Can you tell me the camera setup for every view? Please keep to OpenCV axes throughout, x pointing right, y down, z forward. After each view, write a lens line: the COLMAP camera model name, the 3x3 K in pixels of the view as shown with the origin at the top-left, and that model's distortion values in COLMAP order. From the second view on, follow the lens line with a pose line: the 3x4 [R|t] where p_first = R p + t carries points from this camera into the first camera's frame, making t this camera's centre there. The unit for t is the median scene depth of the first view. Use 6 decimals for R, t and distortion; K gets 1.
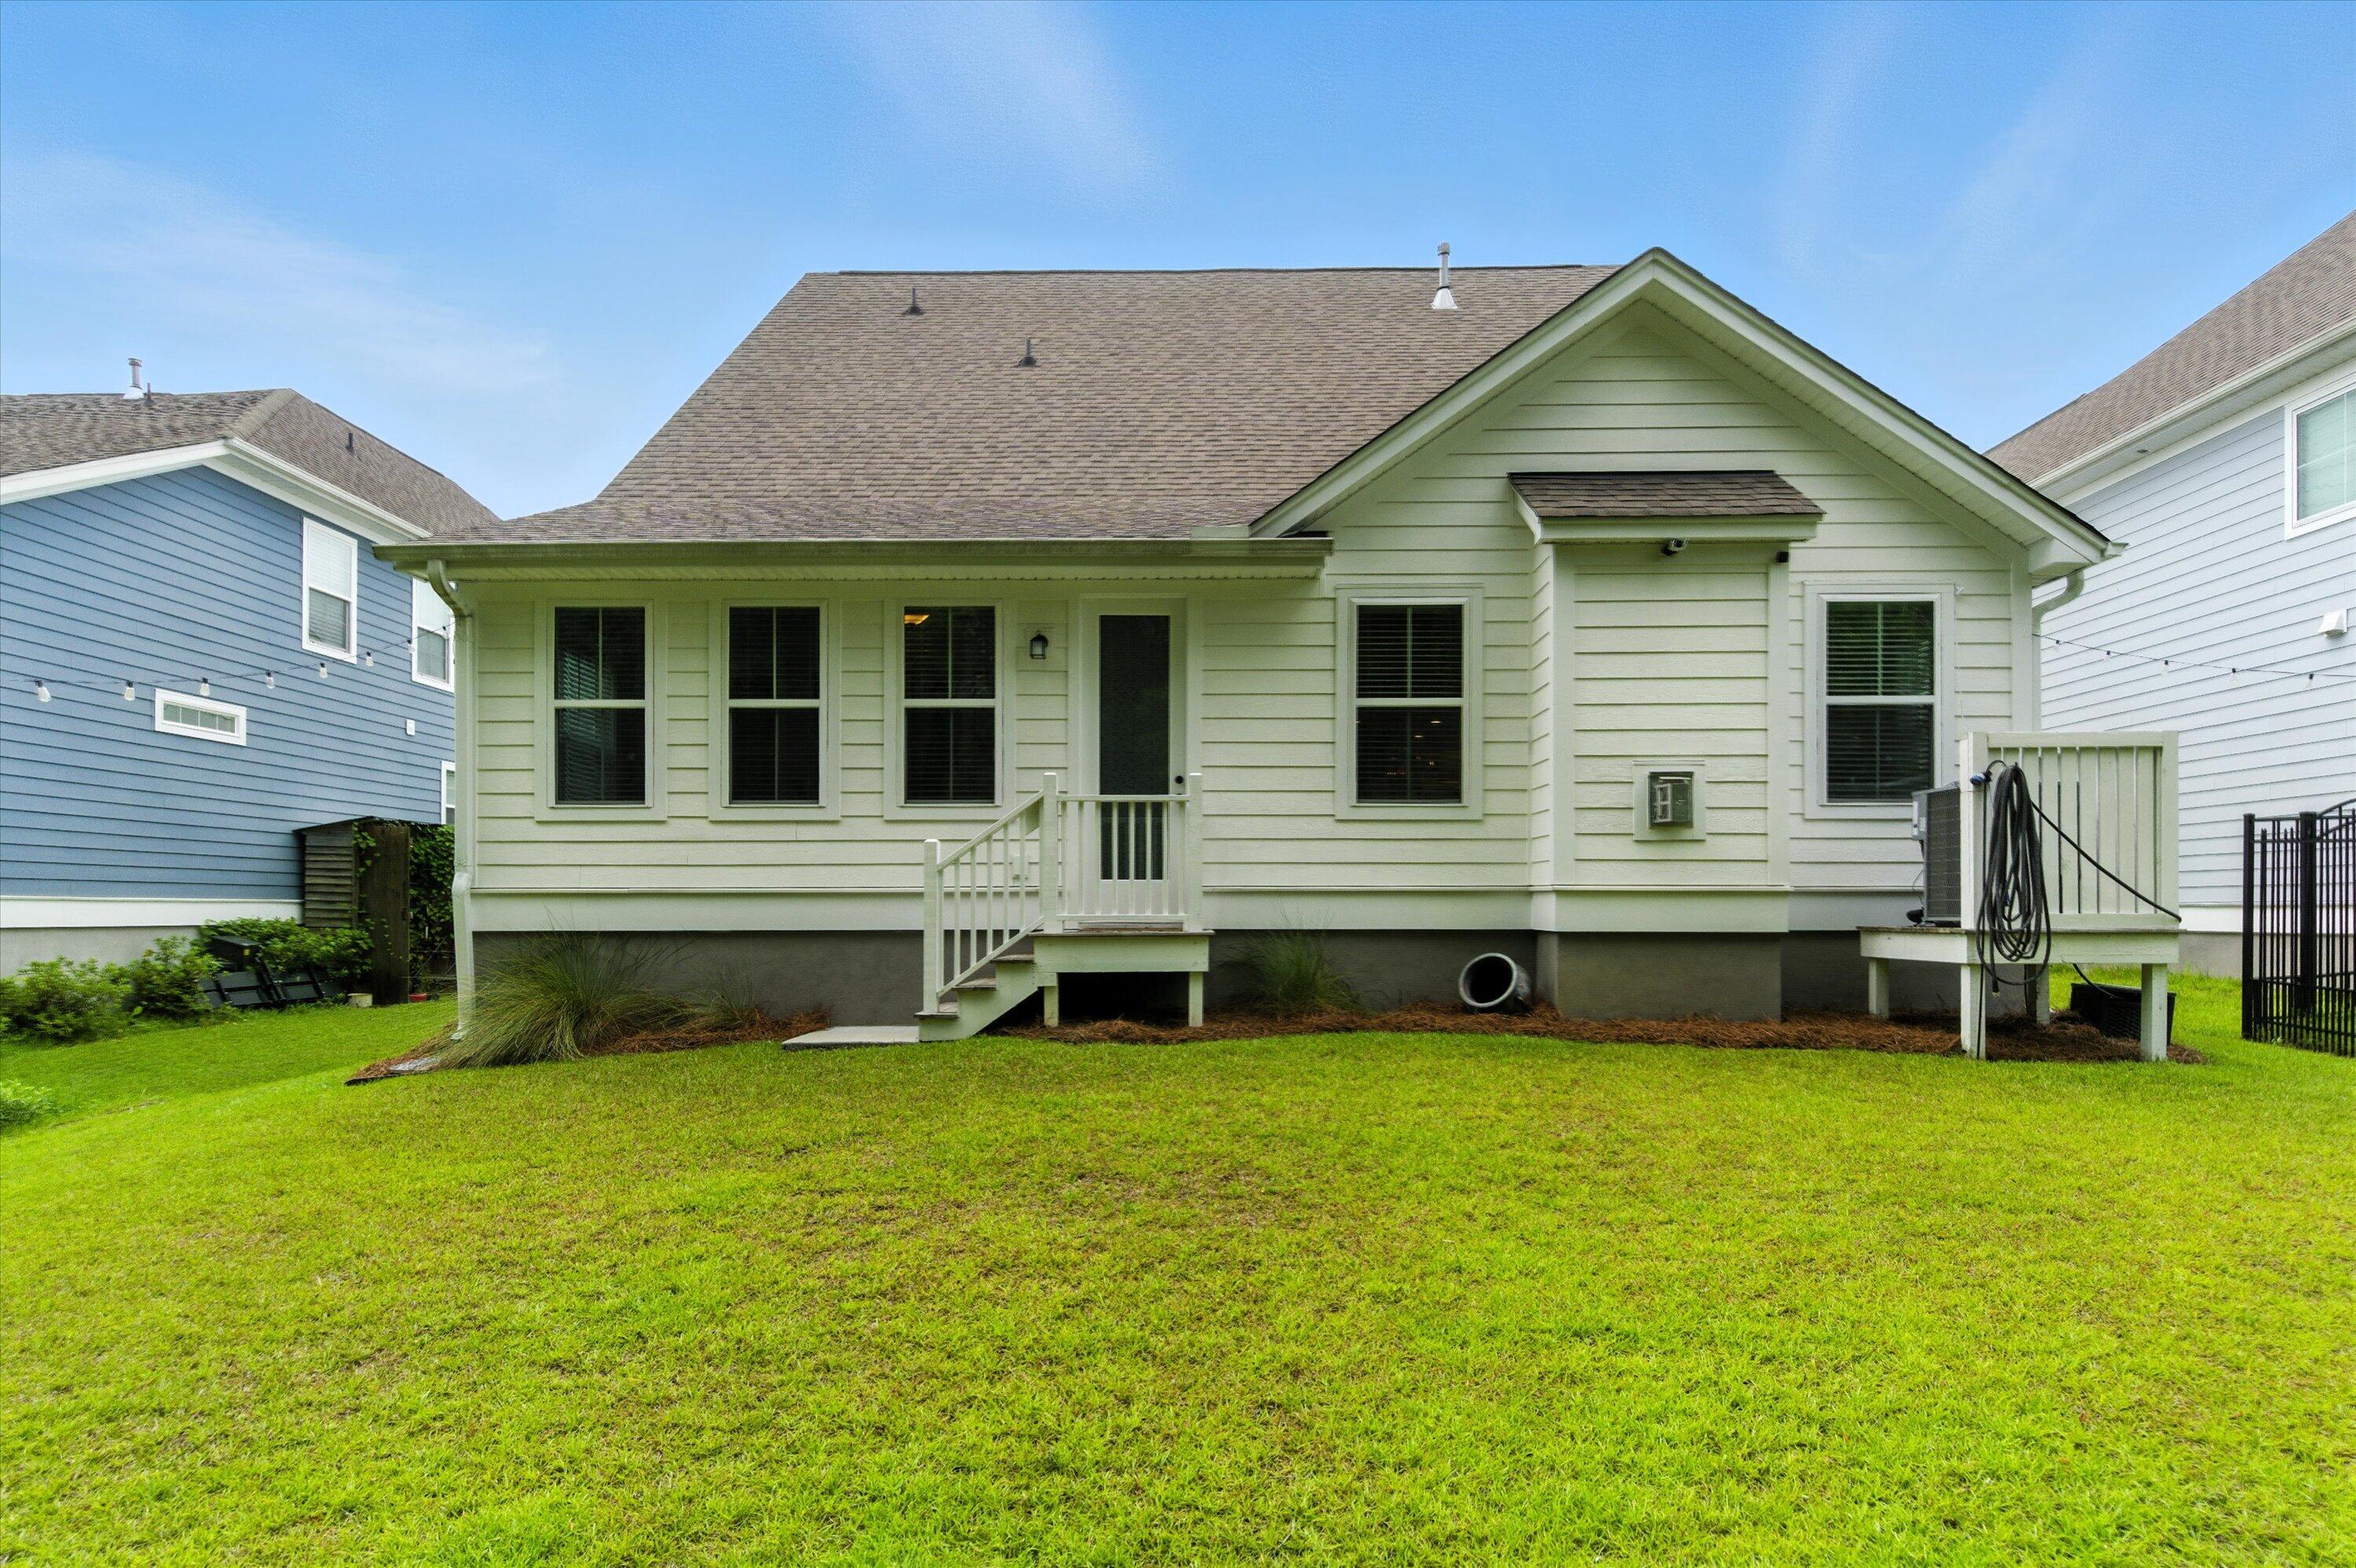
lens RADIAL K [[1260.9, 0, 1173.0], [0, 1260.9, 814.0], [0, 0, 1]] dist [0.007998, -0.000004]
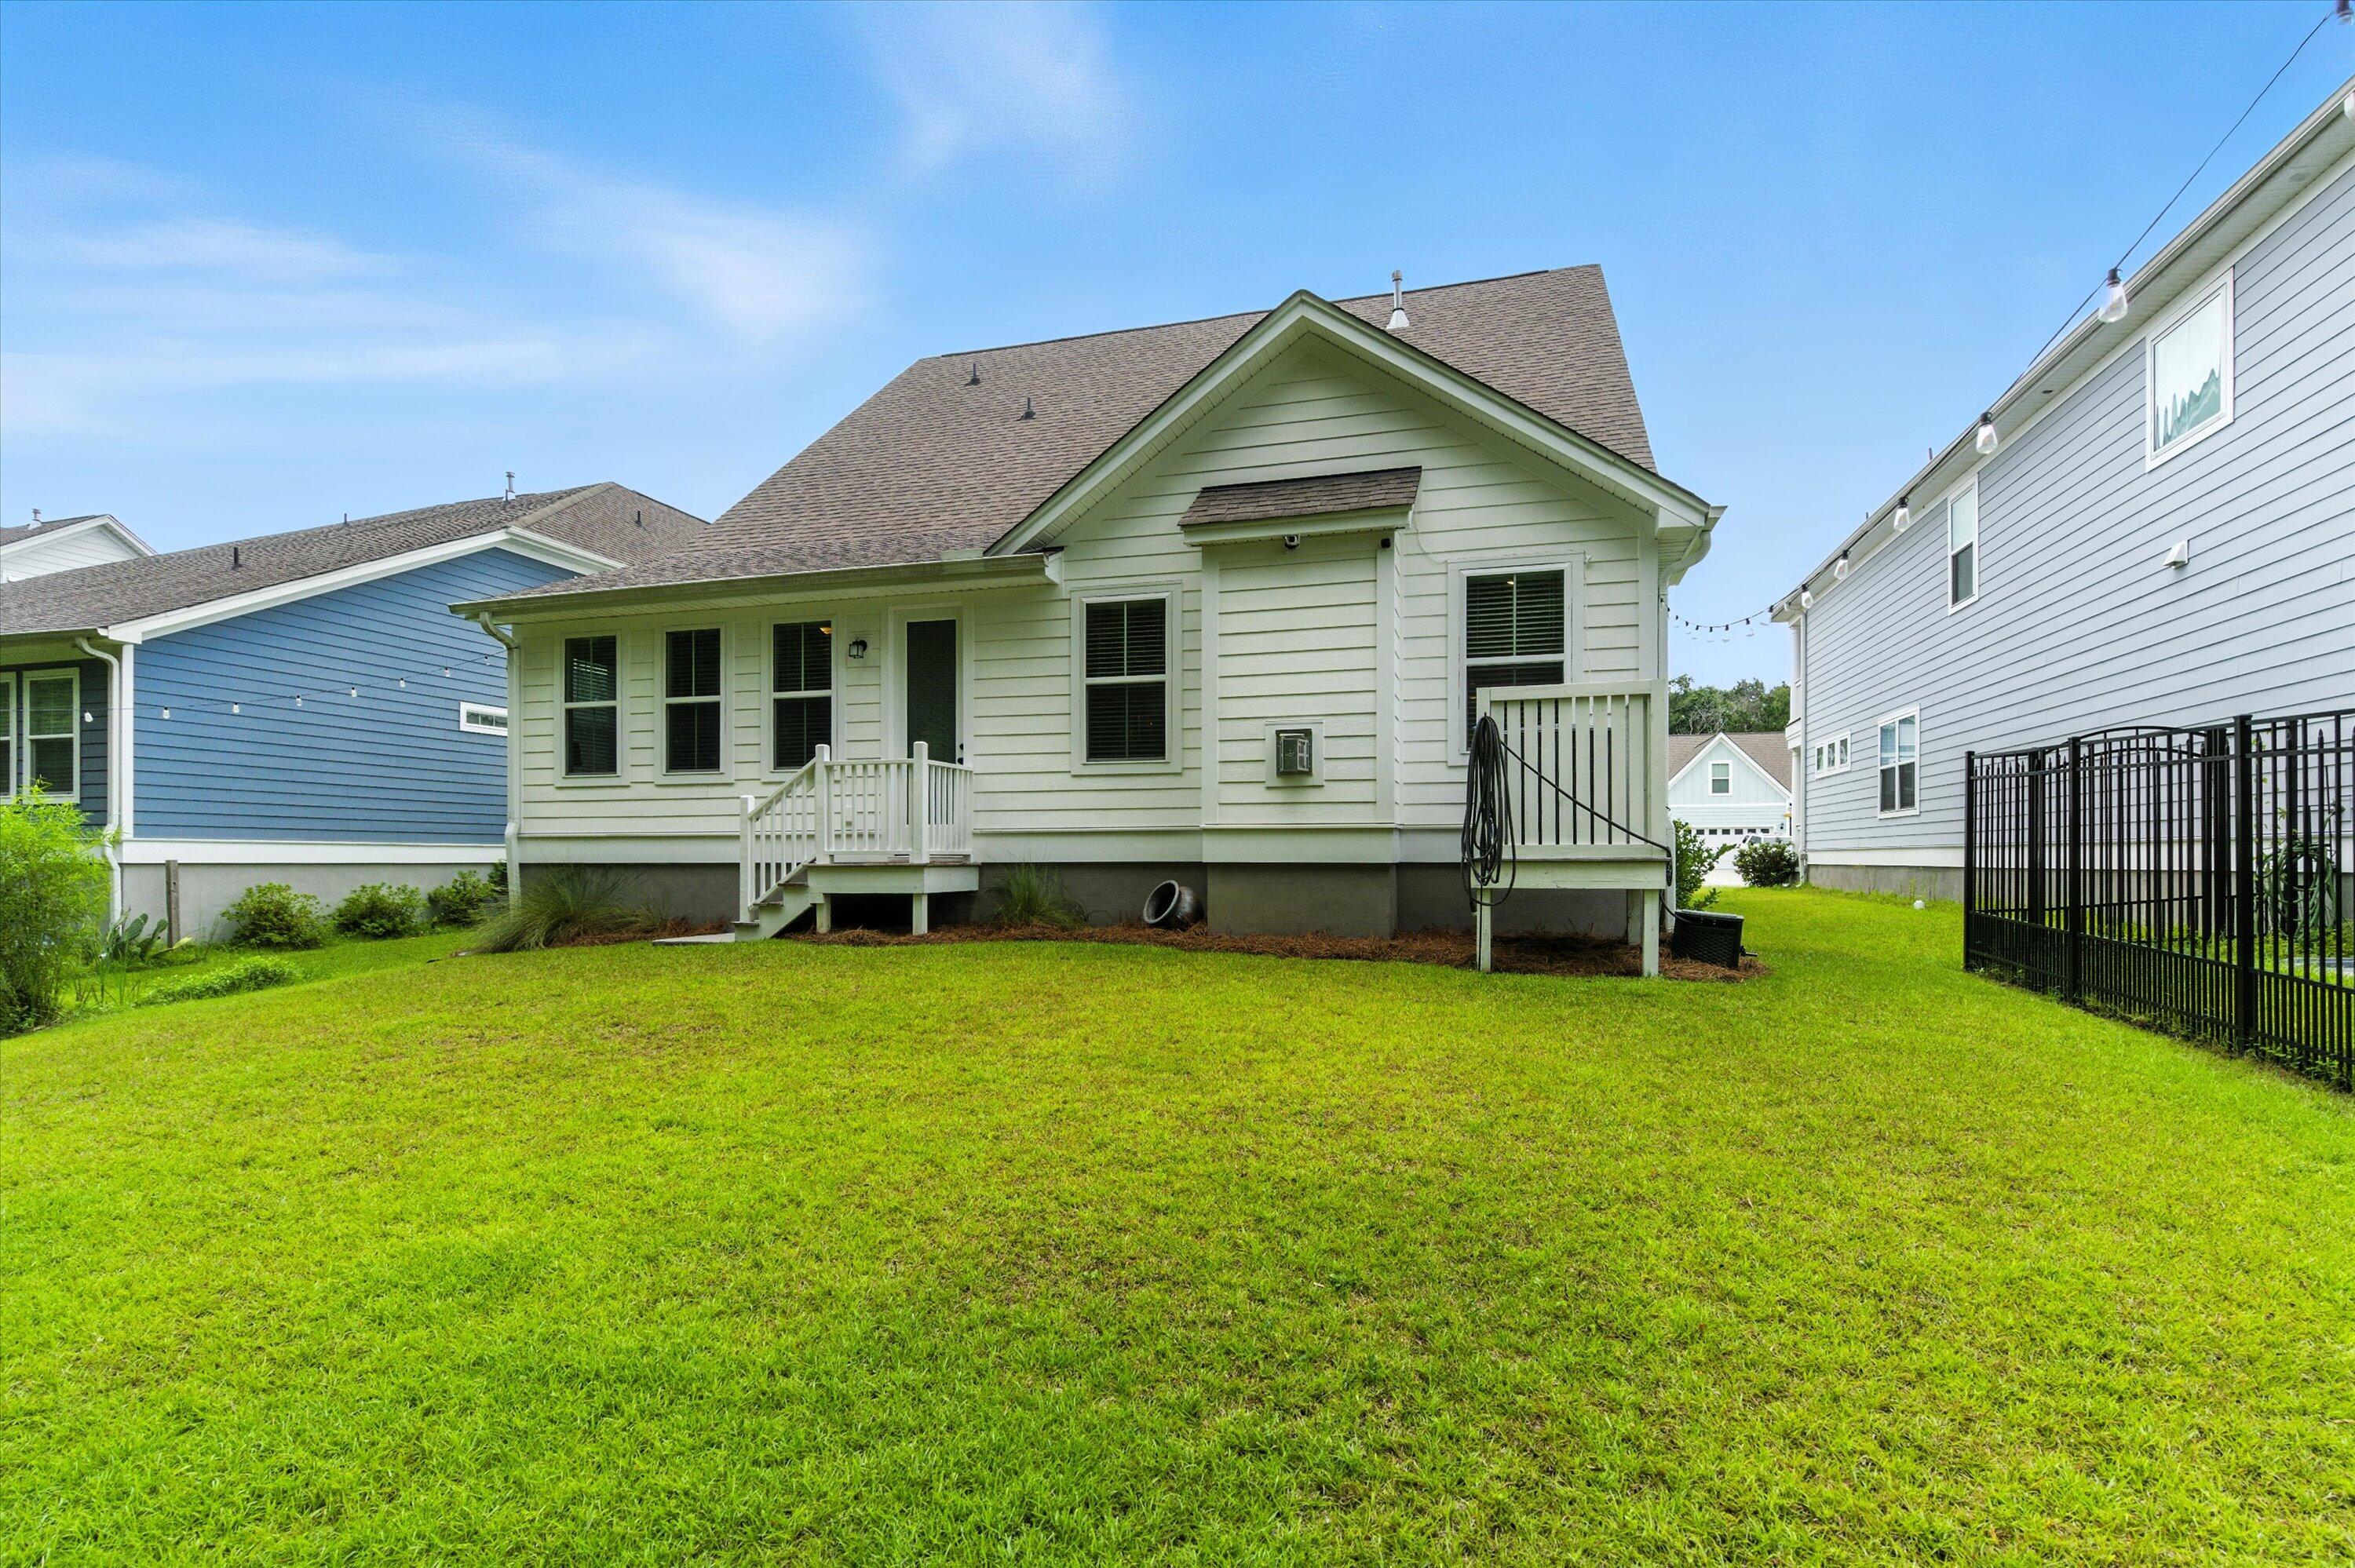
lens RADIAL K [[1091.9, 0, 1175.2], [0, 1091.9, 777.8], [0, 0, 1]] dist [0.002472, -0.000103]
pose [[0.966757, -0.019920, -0.254921, 0.507024], [0.020657, 0.999787, 0.000212, 0.009232], [0.254862, -0.005471, 0.966962, -0.028091]]
